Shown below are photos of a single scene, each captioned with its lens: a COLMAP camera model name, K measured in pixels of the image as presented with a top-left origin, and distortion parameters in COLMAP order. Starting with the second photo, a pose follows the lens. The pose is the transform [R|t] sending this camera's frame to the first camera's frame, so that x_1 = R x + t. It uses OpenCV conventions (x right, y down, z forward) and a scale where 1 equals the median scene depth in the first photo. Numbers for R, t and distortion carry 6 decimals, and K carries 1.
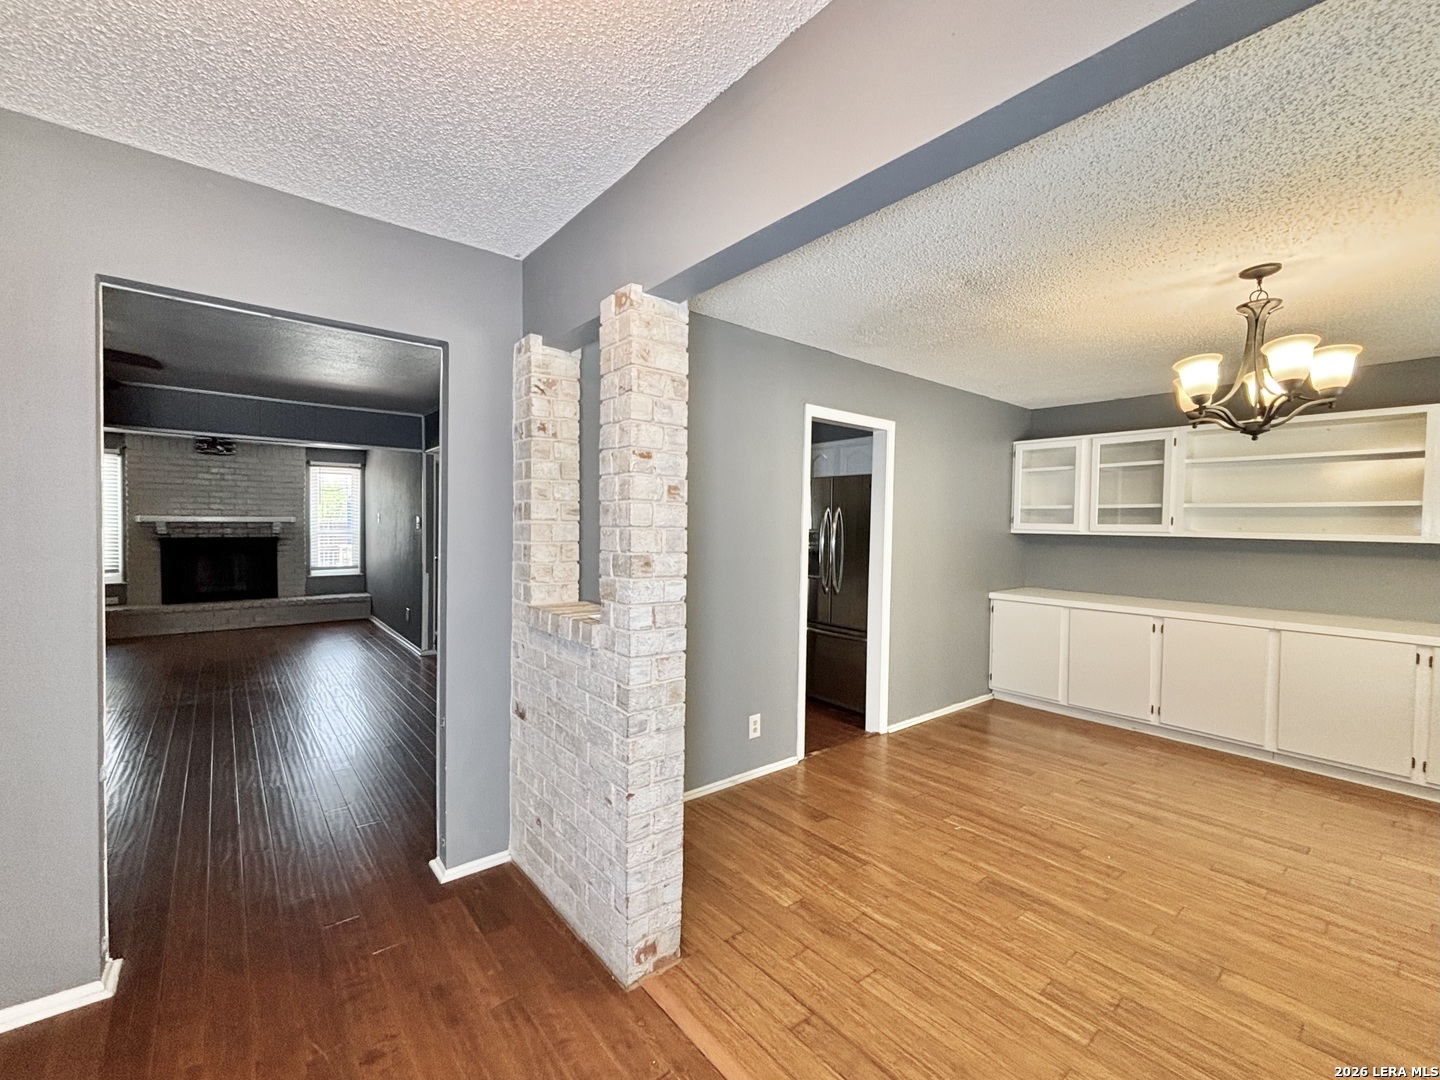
lens RADIAL K [[614.5, 0, 709.7], [0, 614.5, 540.3], [0, 0, 1]] dist [0.011180, -0.000271]
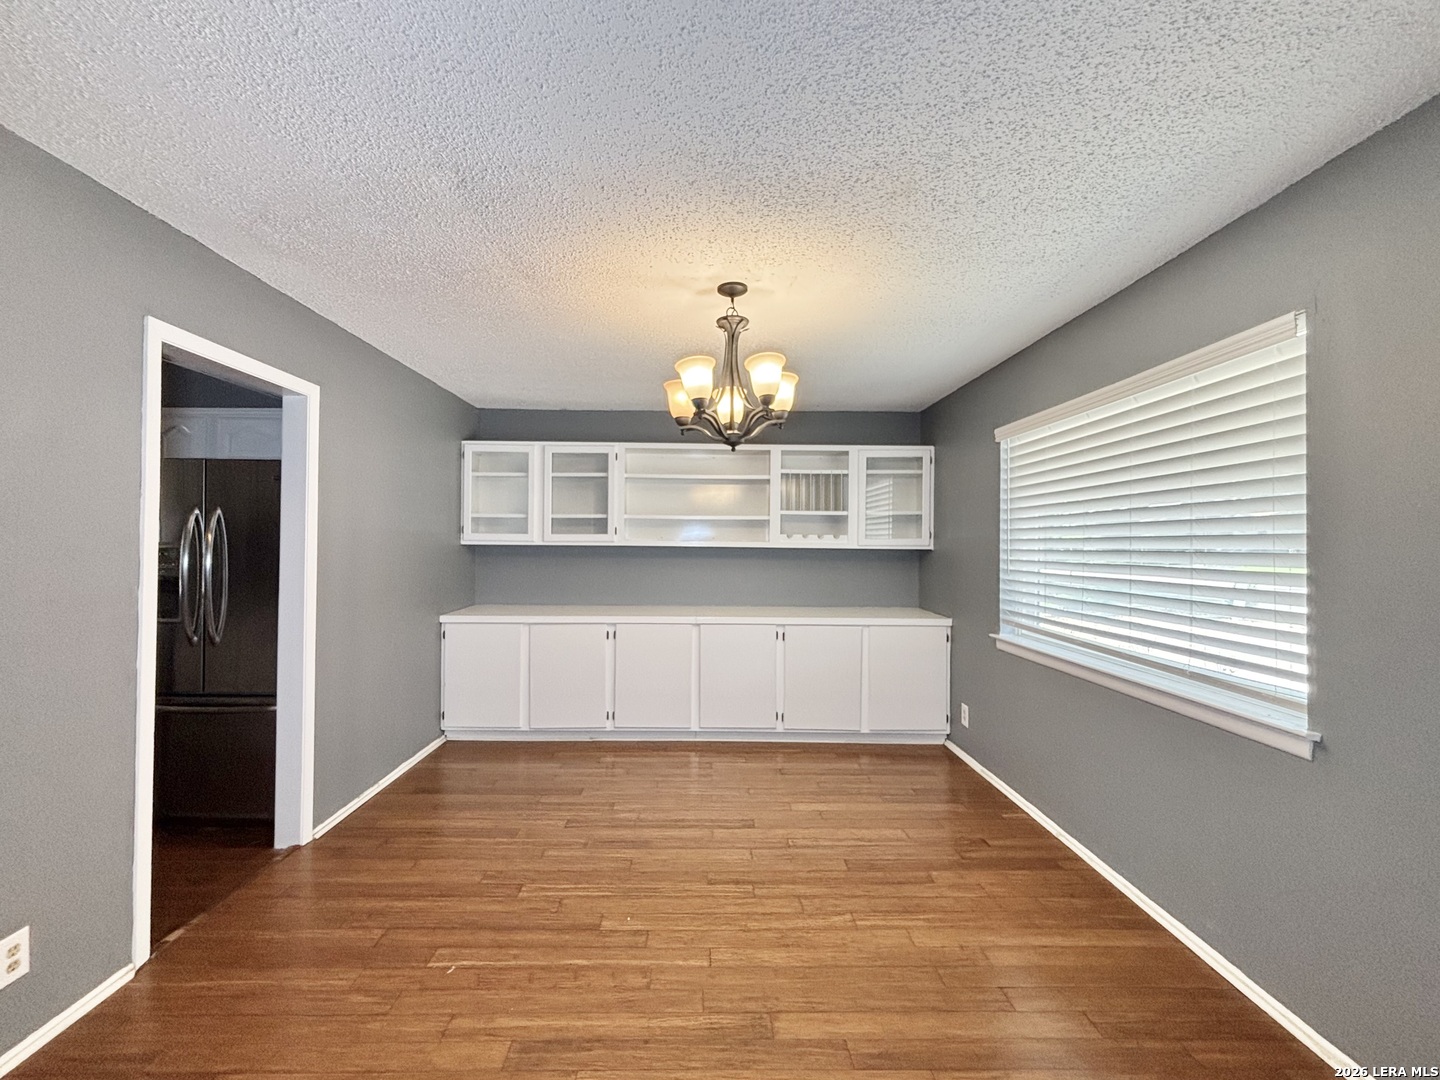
lens RADIAL K [[628.1, 0, 726.5], [0, 628.1, 534.5], [0, 0, 1]] dist [-0.000329, 0.000521]
pose [[0.618193, -0.002166, 0.786023, 0.026214], [0.025072, 0.999542, -0.016964, -0.002104], [-0.785626, 0.030194, 0.617964, 0.201067]]
